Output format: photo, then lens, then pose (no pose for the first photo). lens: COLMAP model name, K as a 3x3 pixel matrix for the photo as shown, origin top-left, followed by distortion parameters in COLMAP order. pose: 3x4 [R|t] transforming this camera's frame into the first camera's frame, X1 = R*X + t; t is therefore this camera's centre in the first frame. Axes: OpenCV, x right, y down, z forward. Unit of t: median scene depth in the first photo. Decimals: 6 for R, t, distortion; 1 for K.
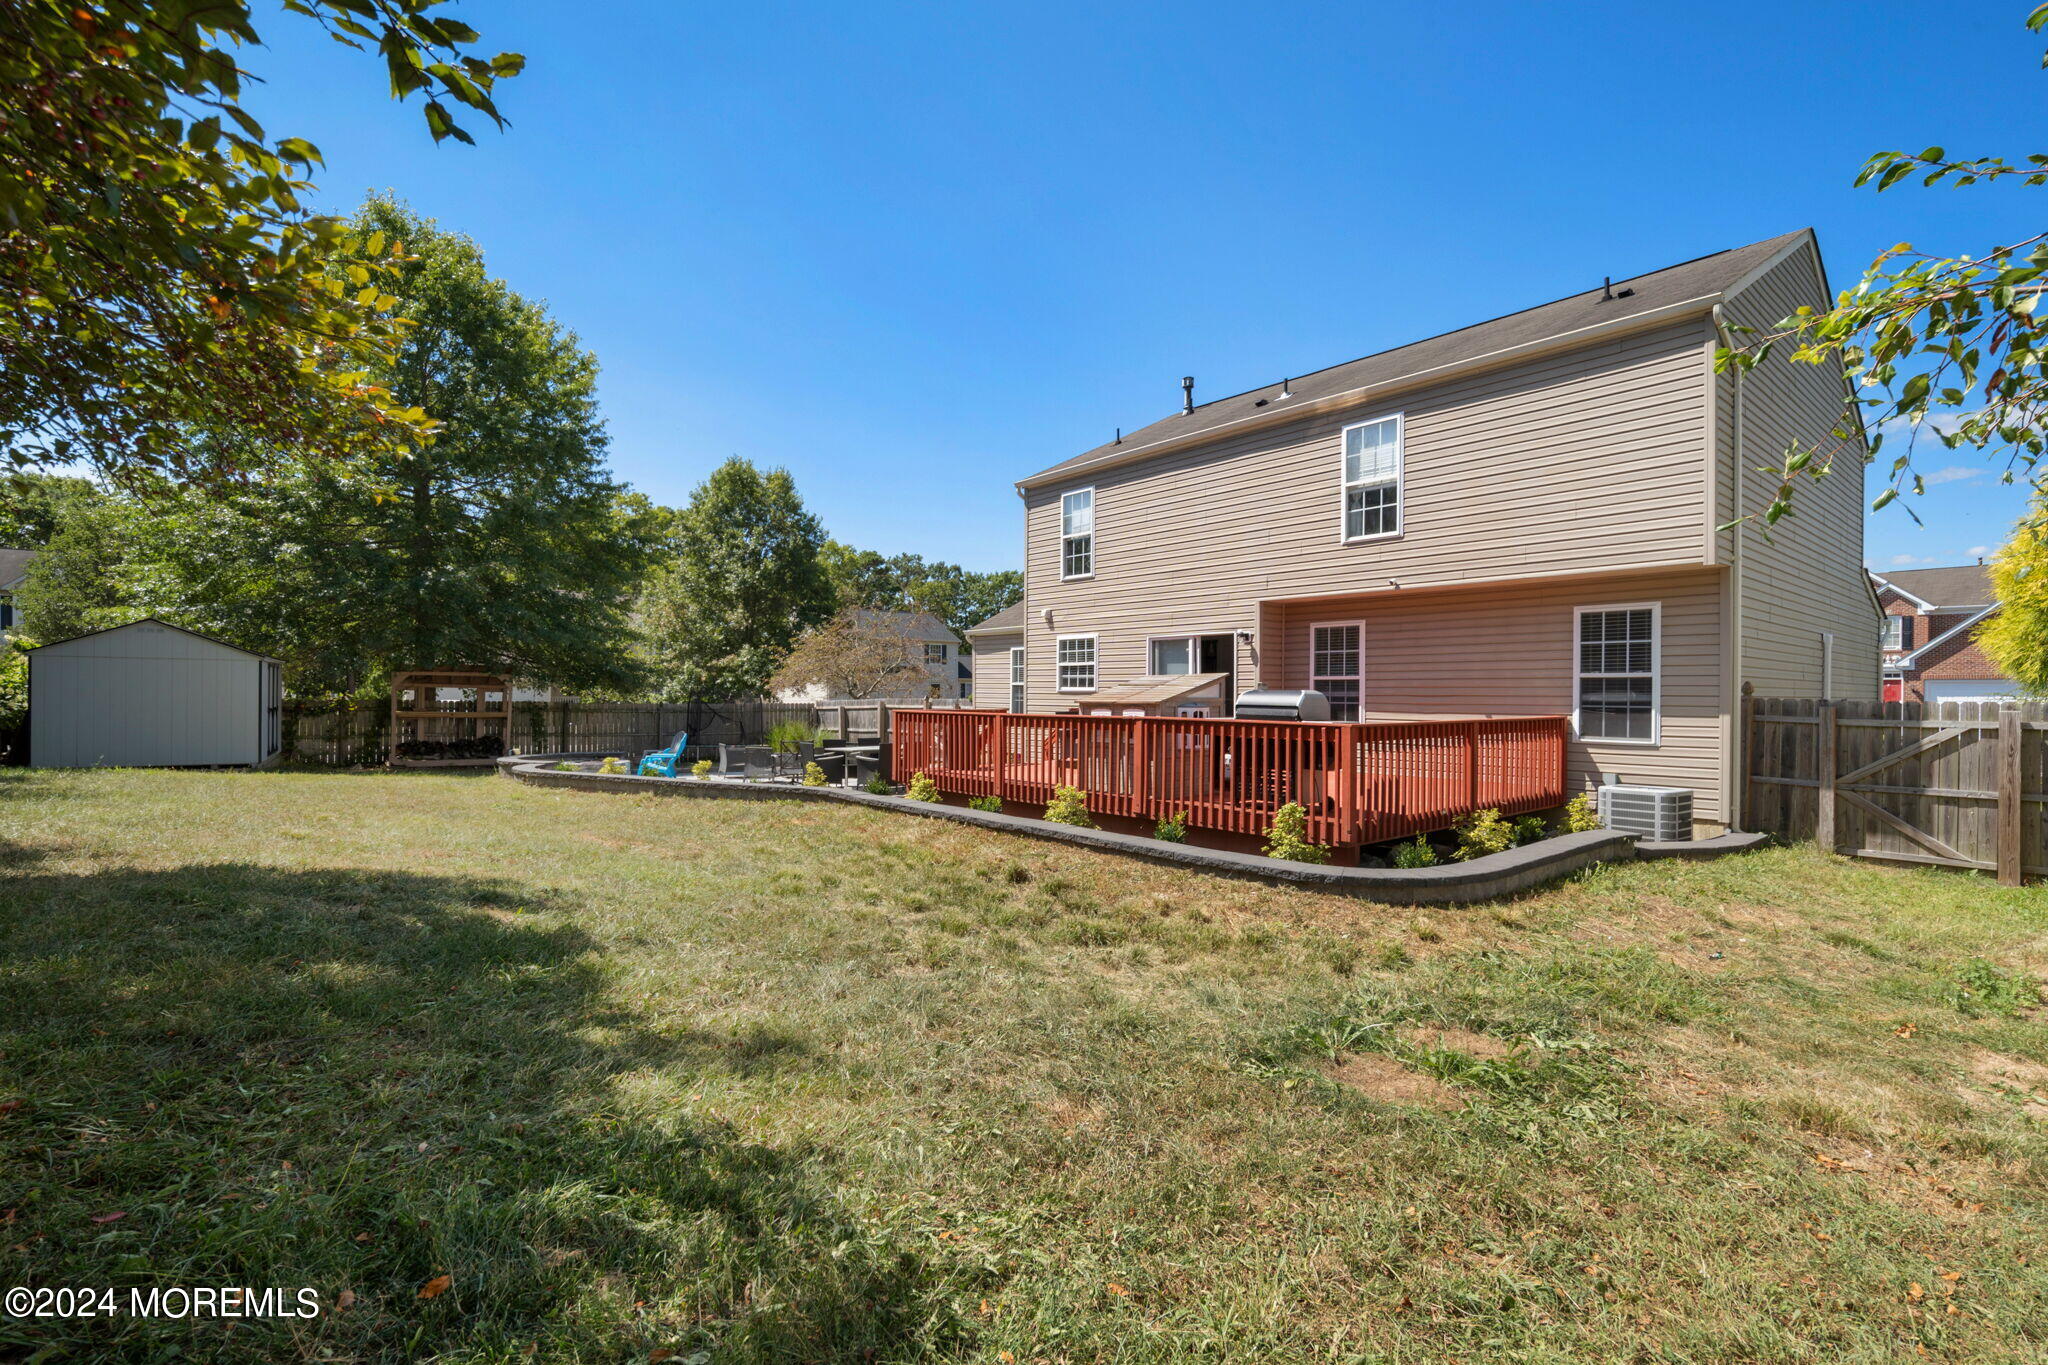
lens RADIAL K [[886.2, 0, 1024.0], [0, 886.2, 682.5], [0, 0, 1]] dist [-0.000156, -0.000083]
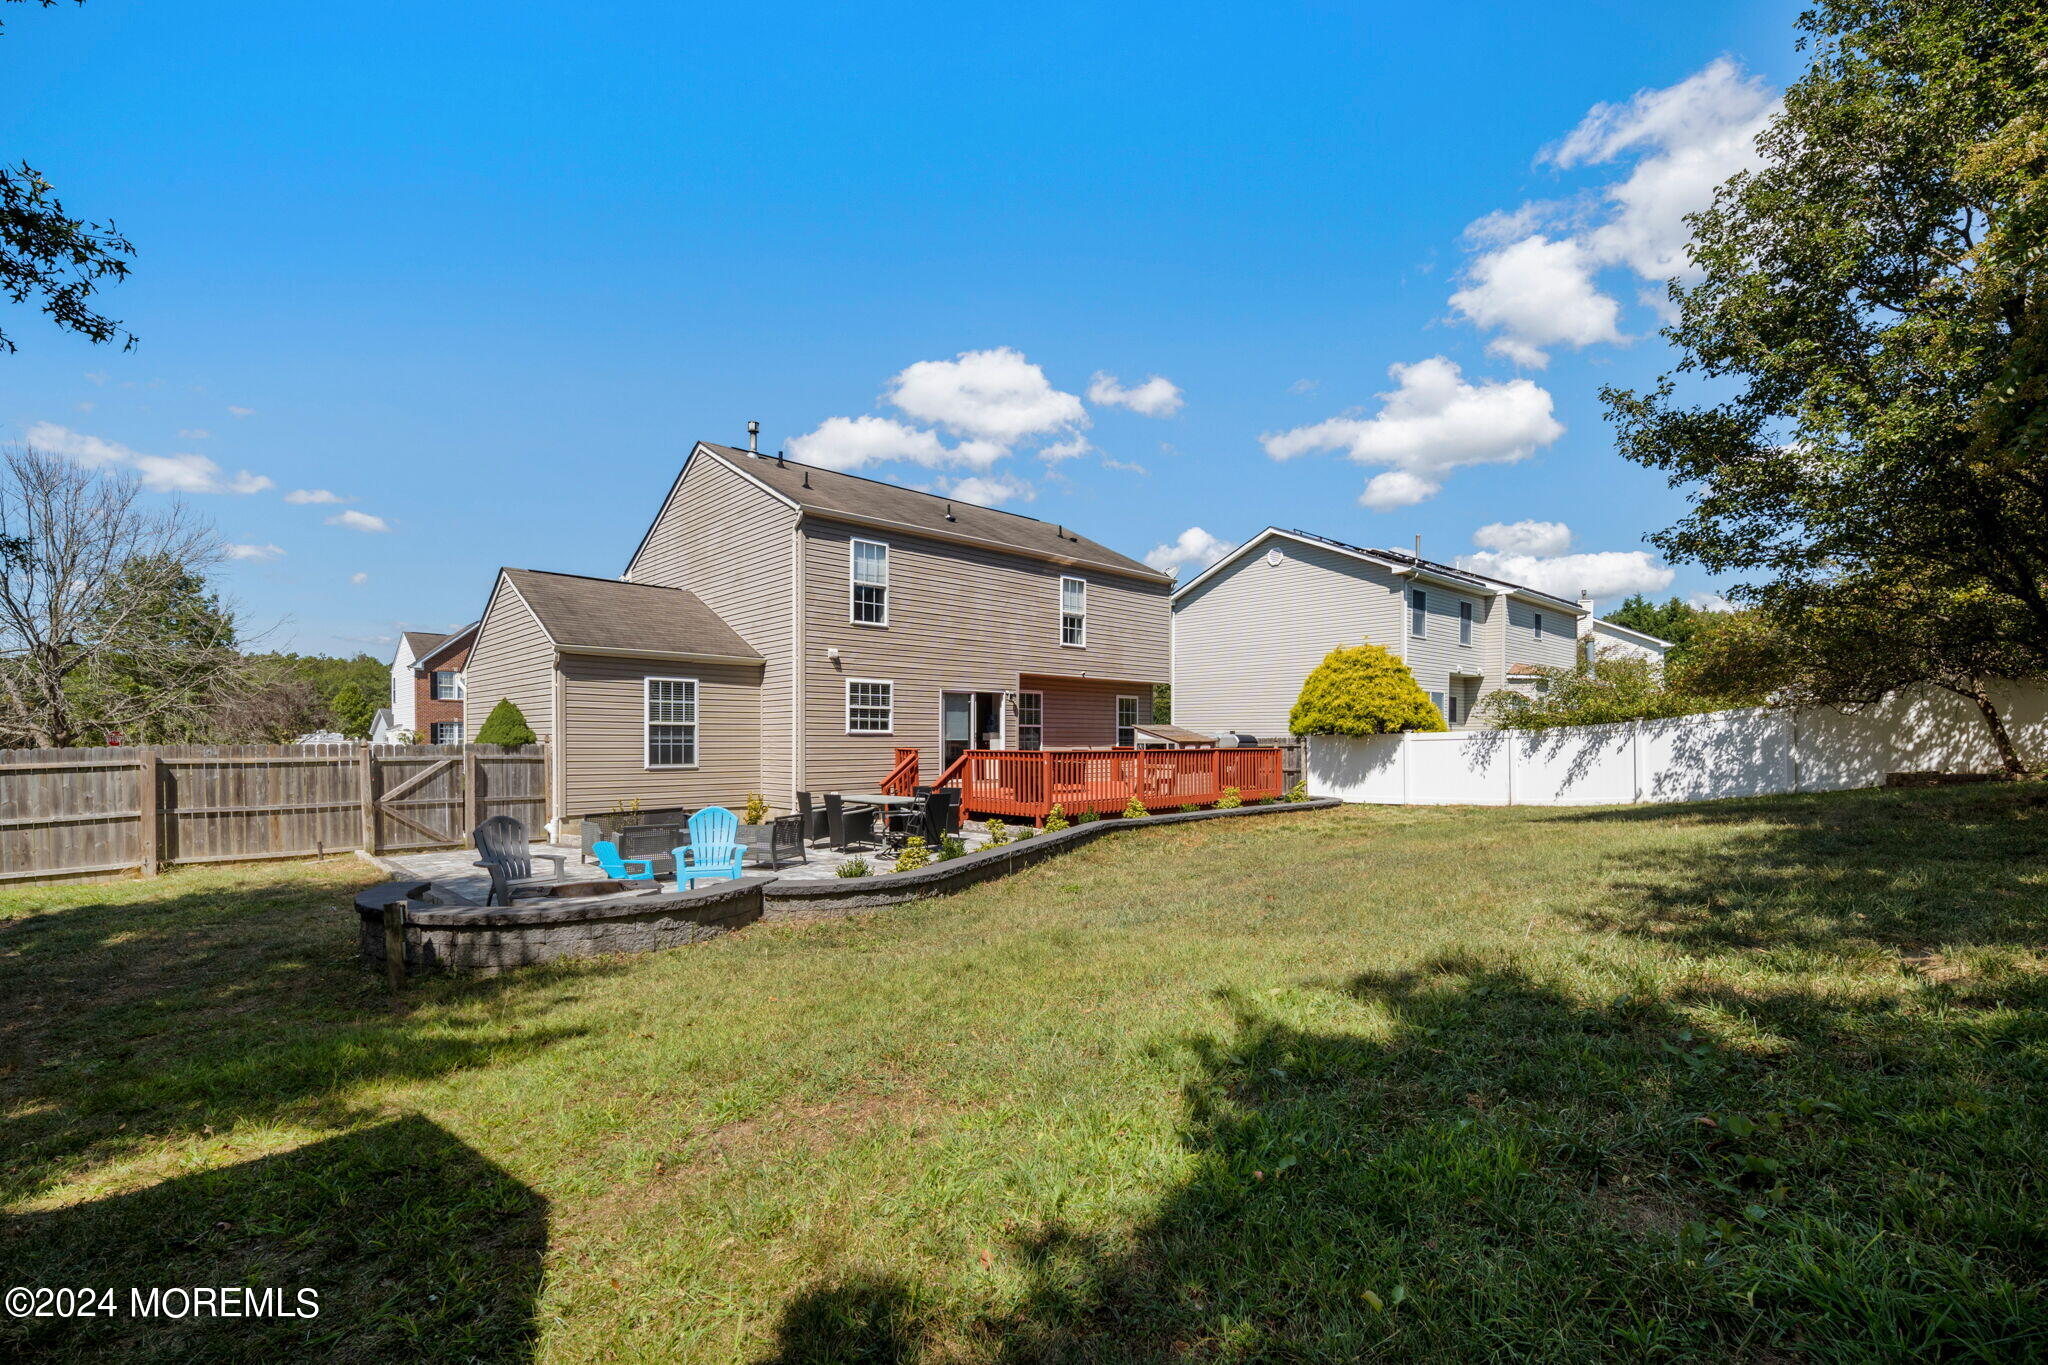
lens RADIAL K [[893.2, 0, 1028.7], [0, 893.2, 742.1], [0, 0, 1]] dist [0.000709, -0.000016]
pose [[-0.039262, -0.009009, 0.999188, -1.218983], [-0.013645, 0.999871, 0.008479, 0.010476], [-0.999136, -0.013301, -0.039380, 1.042386]]
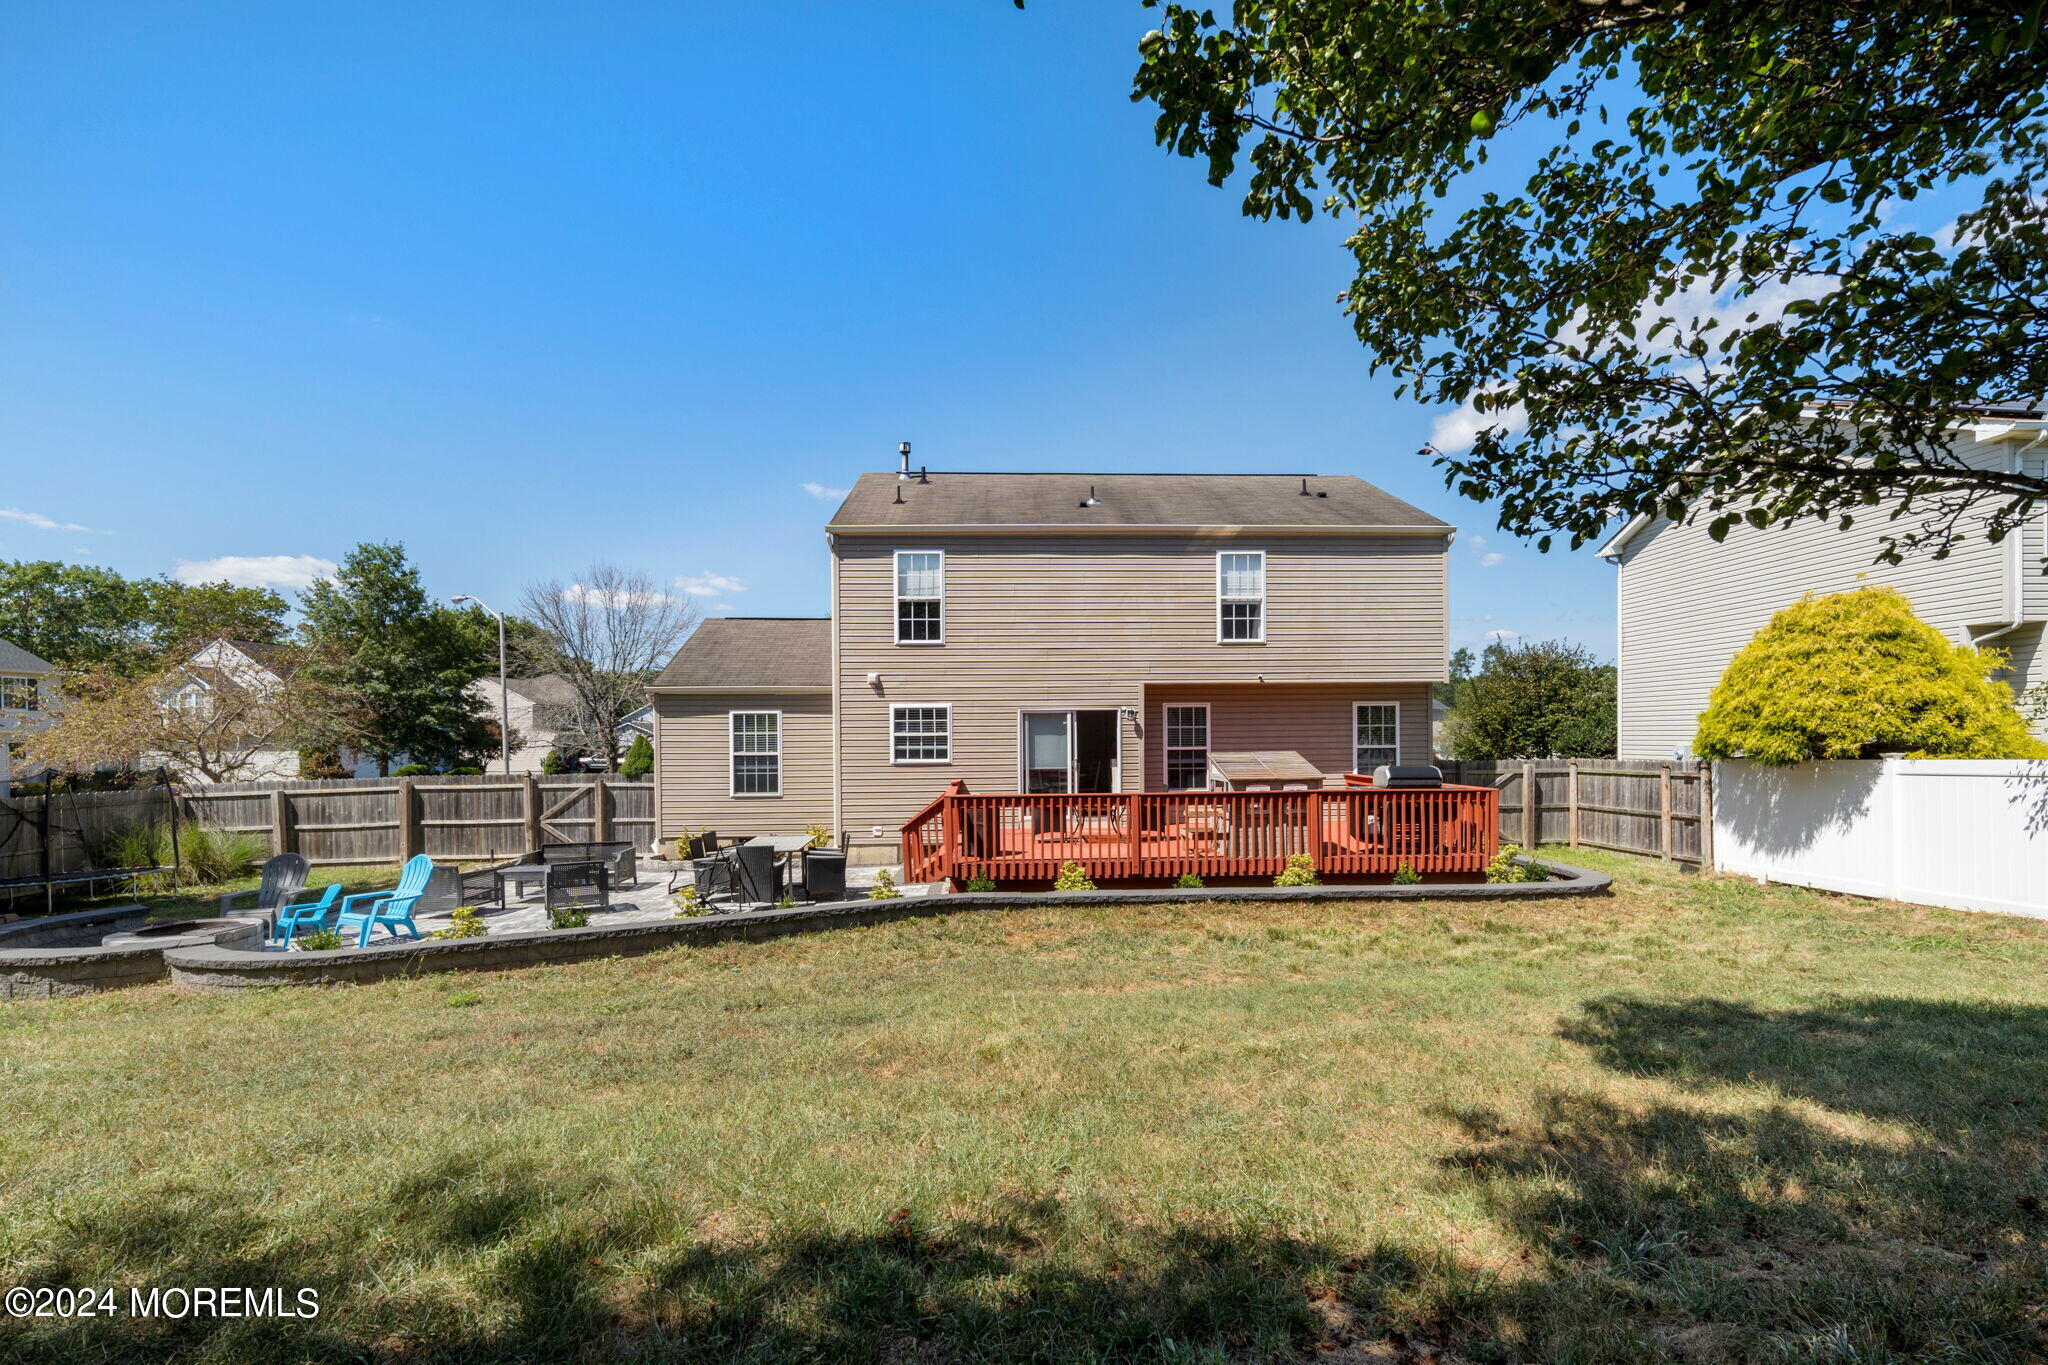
lens RADIAL K [[904.4, 0, 1013.5], [0, 904.4, 728.7], [0, 0, 1]] dist [-0.001553, -0.000355]
pose [[0.619152, -0.003447, 0.785264, -0.775949], [0.003023, 0.999993, 0.002006, -0.034896], [-0.785266, 0.001132, 0.619158, 0.397918]]
